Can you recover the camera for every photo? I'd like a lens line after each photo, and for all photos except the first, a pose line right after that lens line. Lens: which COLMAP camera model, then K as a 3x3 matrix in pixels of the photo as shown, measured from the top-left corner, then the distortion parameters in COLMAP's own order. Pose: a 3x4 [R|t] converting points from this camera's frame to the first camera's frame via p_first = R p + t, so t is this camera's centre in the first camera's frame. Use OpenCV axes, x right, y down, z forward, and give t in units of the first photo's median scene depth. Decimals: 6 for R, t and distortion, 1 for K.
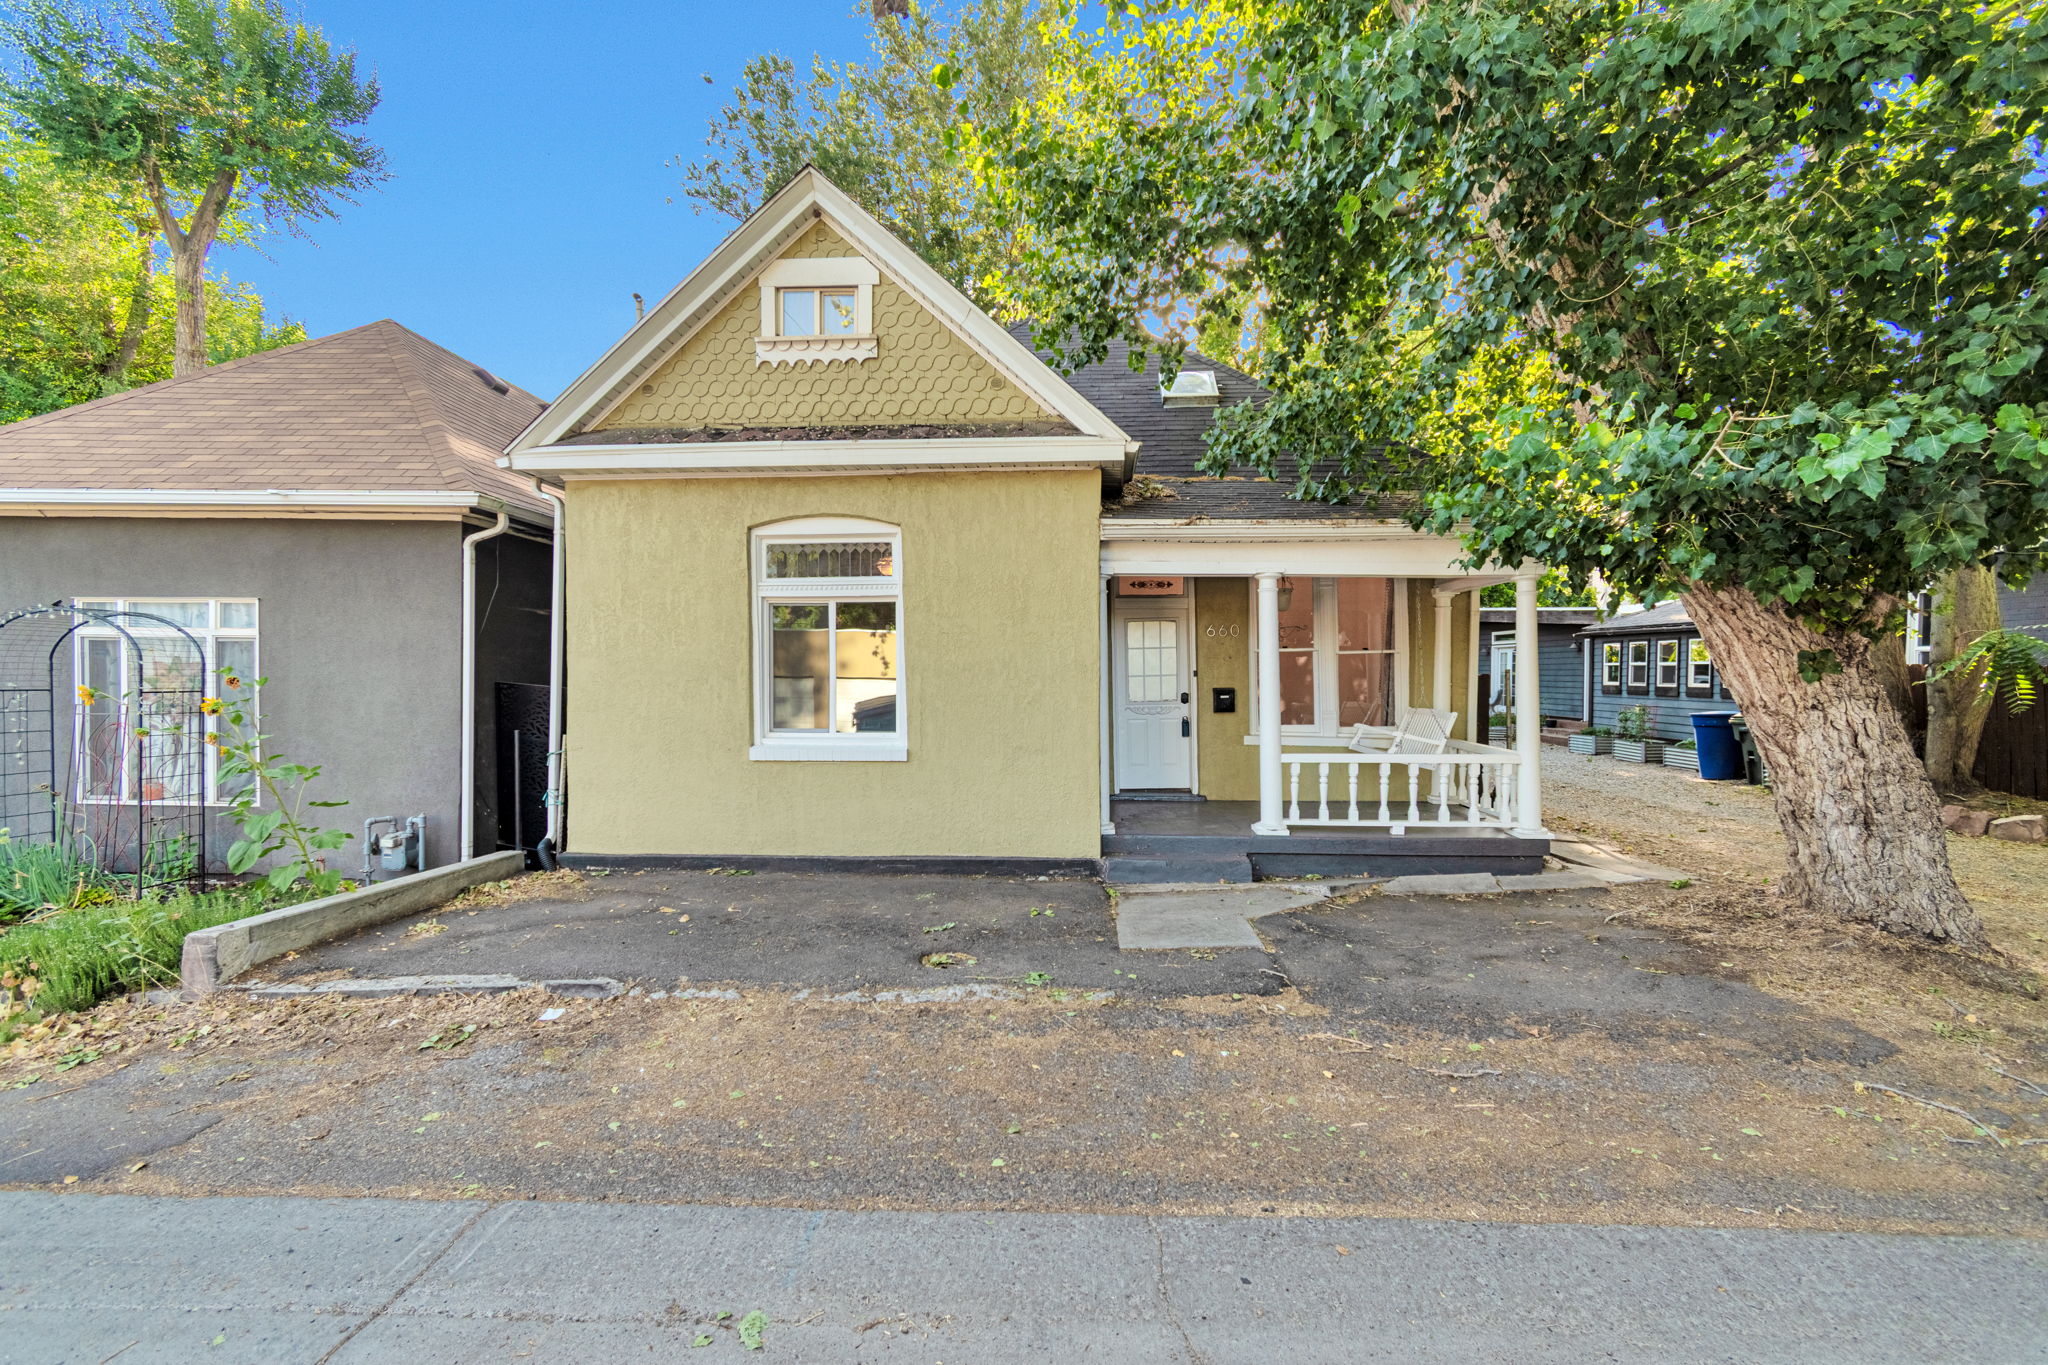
lens RADIAL K [[919.7, 0, 1028.6], [0, 919.7, 685.3], [0, 0, 1]] dist [0.001000, 0.000117]
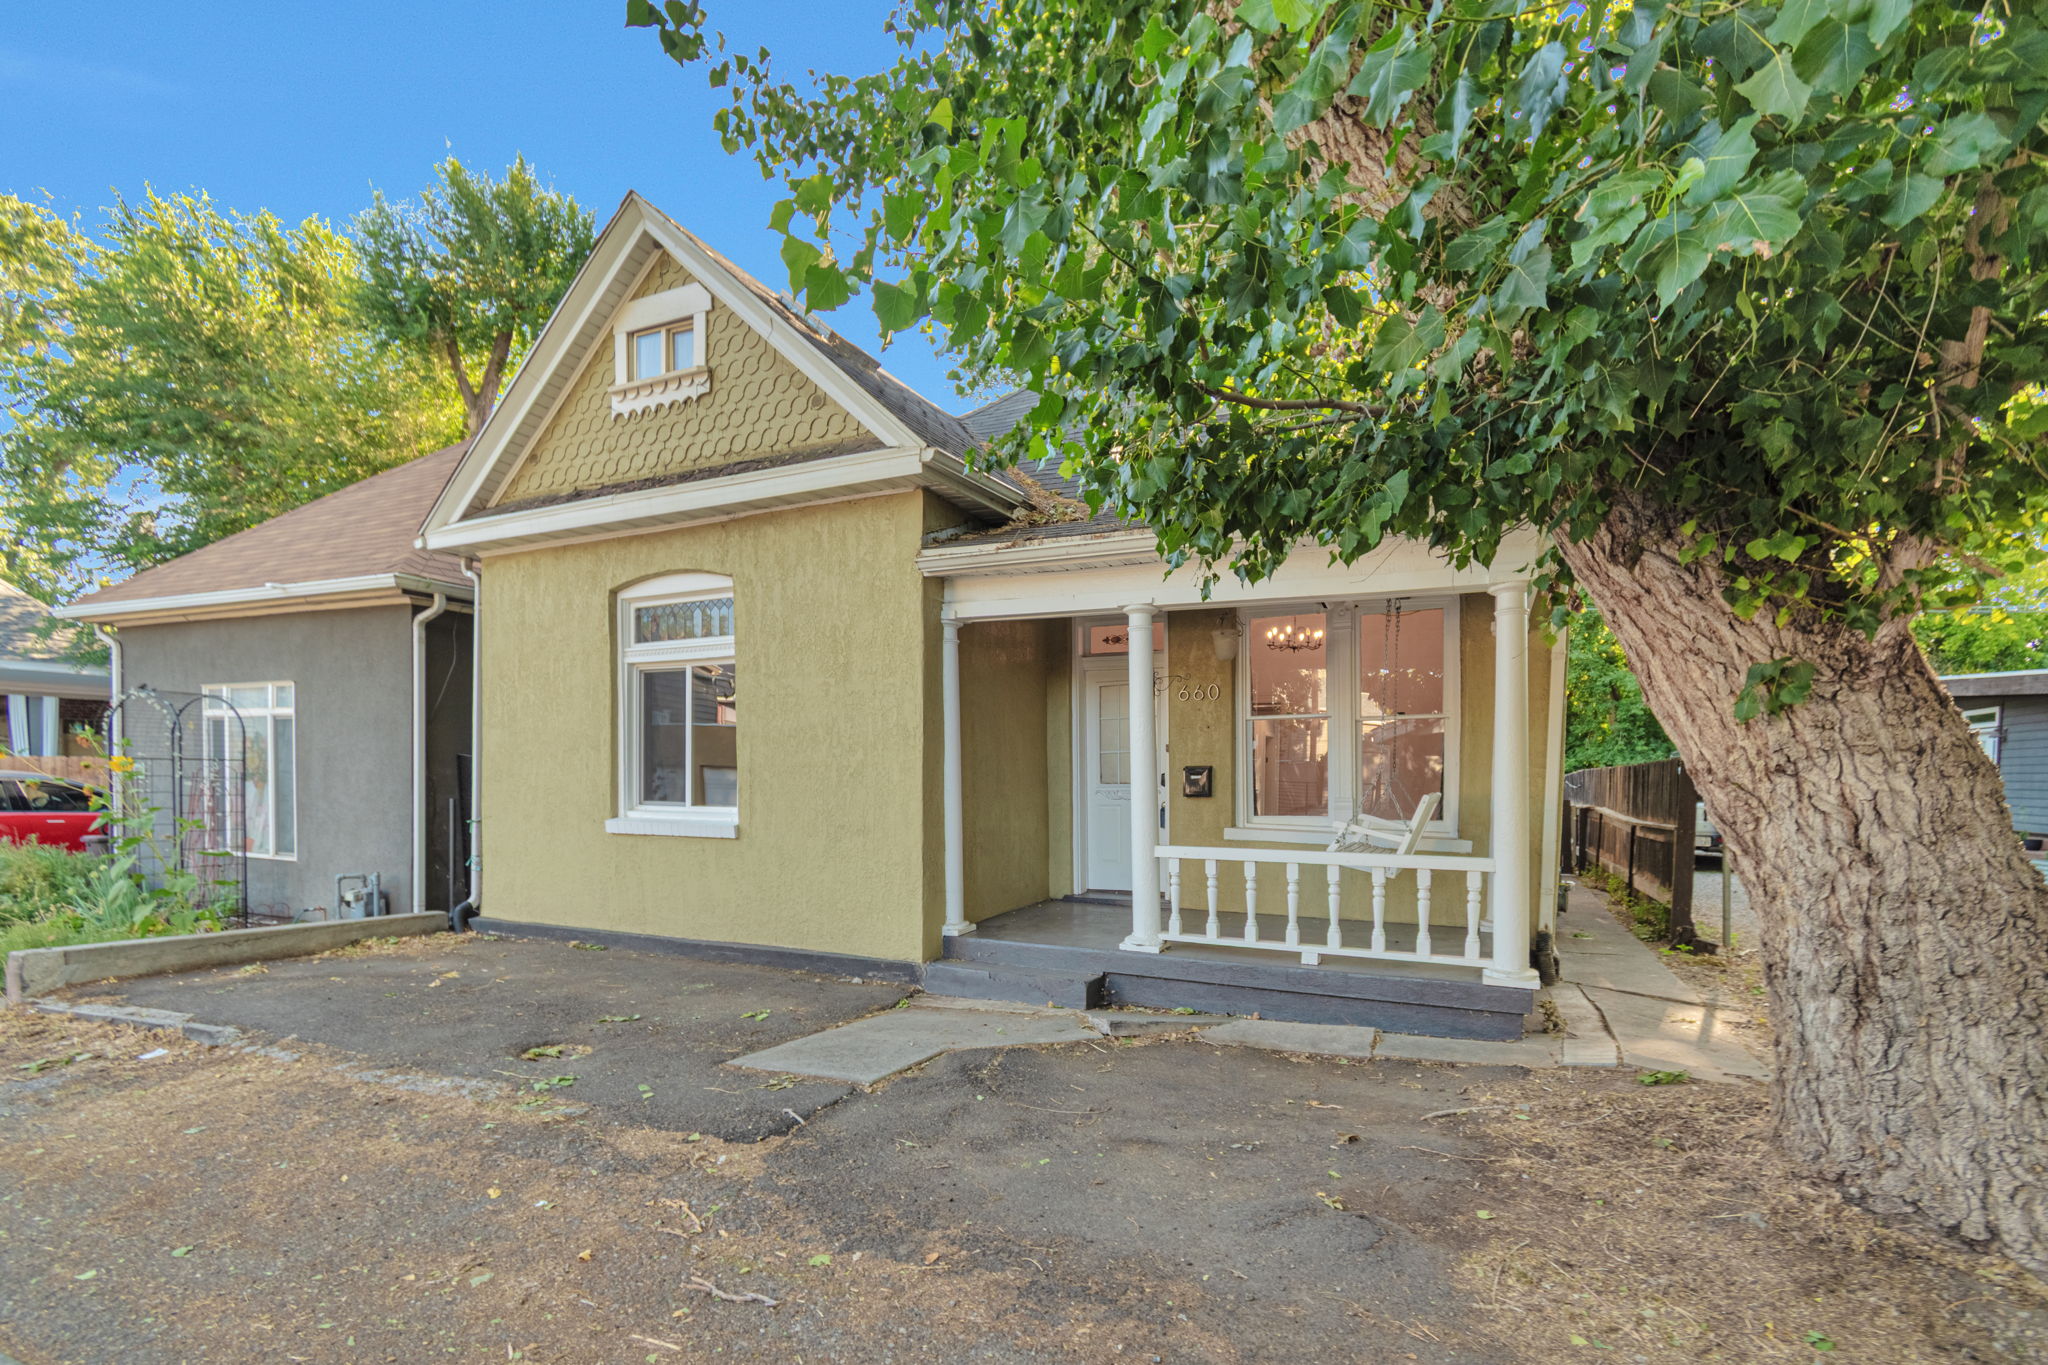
lens RADIAL K [[964.3, 0, 1025.2], [0, 964.3, 806.8], [0, 0, 1]] dist [0.001351, 0.000525]
pose [[0.923752, 0.018741, -0.382531, 0.491887], [-0.012160, 0.999734, 0.019617, 0.029362], [0.382797, -0.013470, 0.923734, 0.235013]]
